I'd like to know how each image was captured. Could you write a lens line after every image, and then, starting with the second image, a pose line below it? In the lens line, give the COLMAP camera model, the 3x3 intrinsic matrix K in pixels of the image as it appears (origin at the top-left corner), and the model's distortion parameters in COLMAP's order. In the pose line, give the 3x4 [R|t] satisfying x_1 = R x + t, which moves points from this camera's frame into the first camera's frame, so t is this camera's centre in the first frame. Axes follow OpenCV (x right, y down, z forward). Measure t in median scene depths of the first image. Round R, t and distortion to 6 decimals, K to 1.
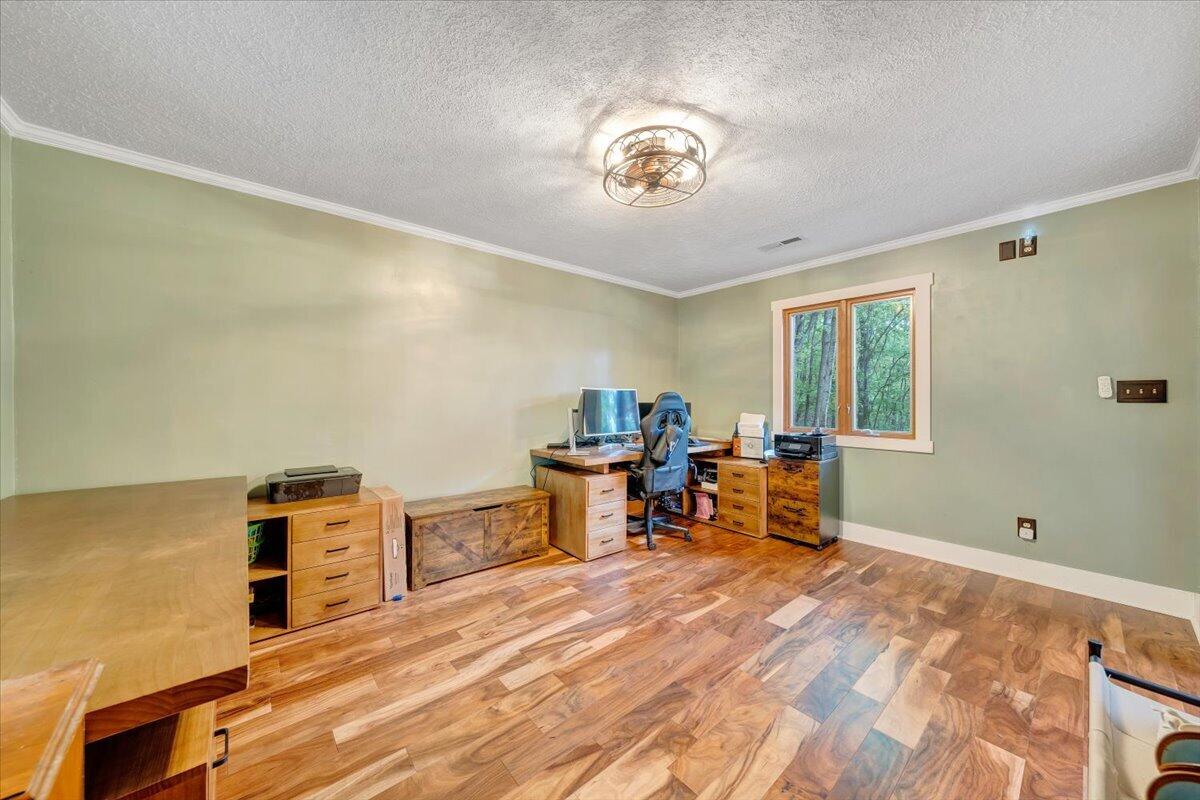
lens RADIAL K [[415.0, 0, 600.0], [0, 415.0, 400.0], [0, 0, 1]] dist [-0.001054, -0.000081]
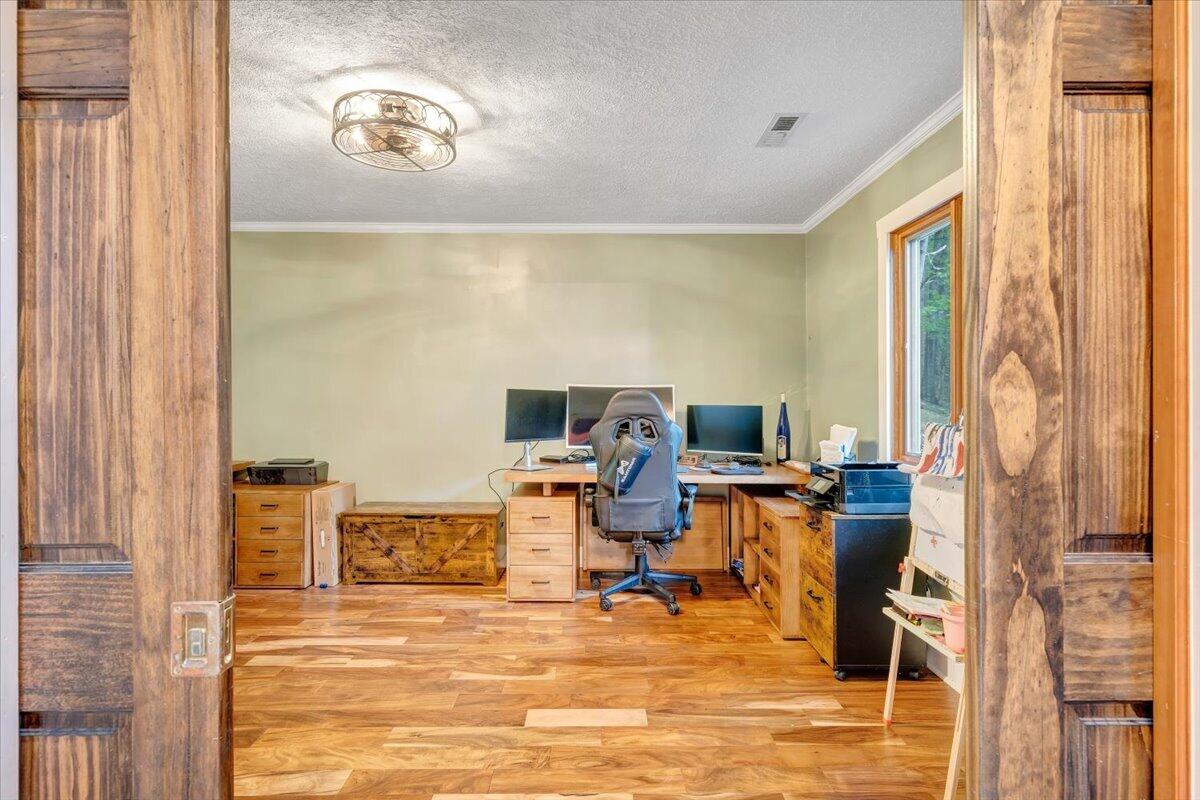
lens RADIAL K [[611.3, 0, 600.0], [0, 611.3, 400.0], [0, 0, 1]] dist [0.002094, 0.000442]
pose [[0.769261, 0.001360, -0.638933, 0.876041], [-0.002940, 0.999995, -0.001410, 0.000424], [0.638928, 0.002963, 0.769261, 0.203481]]
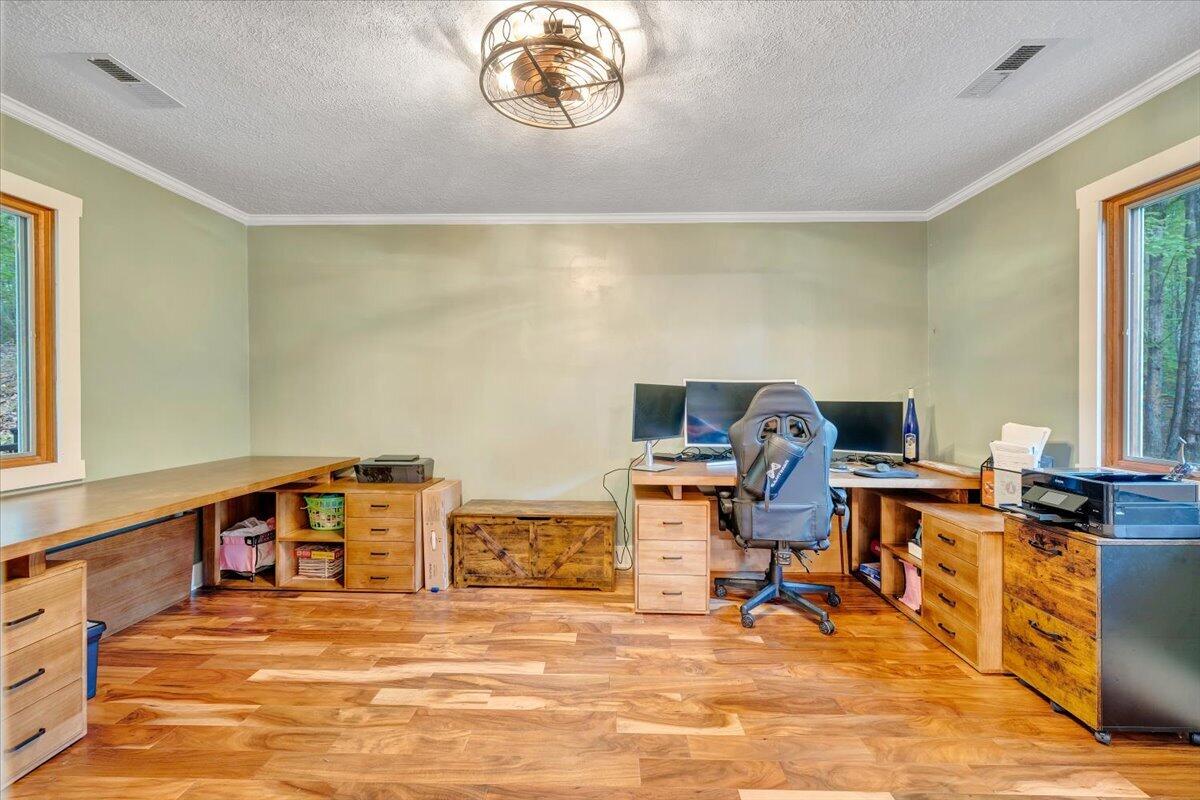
lens RADIAL K [[513.7, 0, 600.0], [0, 513.7, 400.0], [0, 0, 1]] dist [-0.000224, -0.000165]
pose [[0.747644, 0.007265, -0.664061, 0.537200], [-0.003512, 0.999969, 0.006985, 0.000969], [0.664091, -0.002890, 0.747646, 0.271988]]
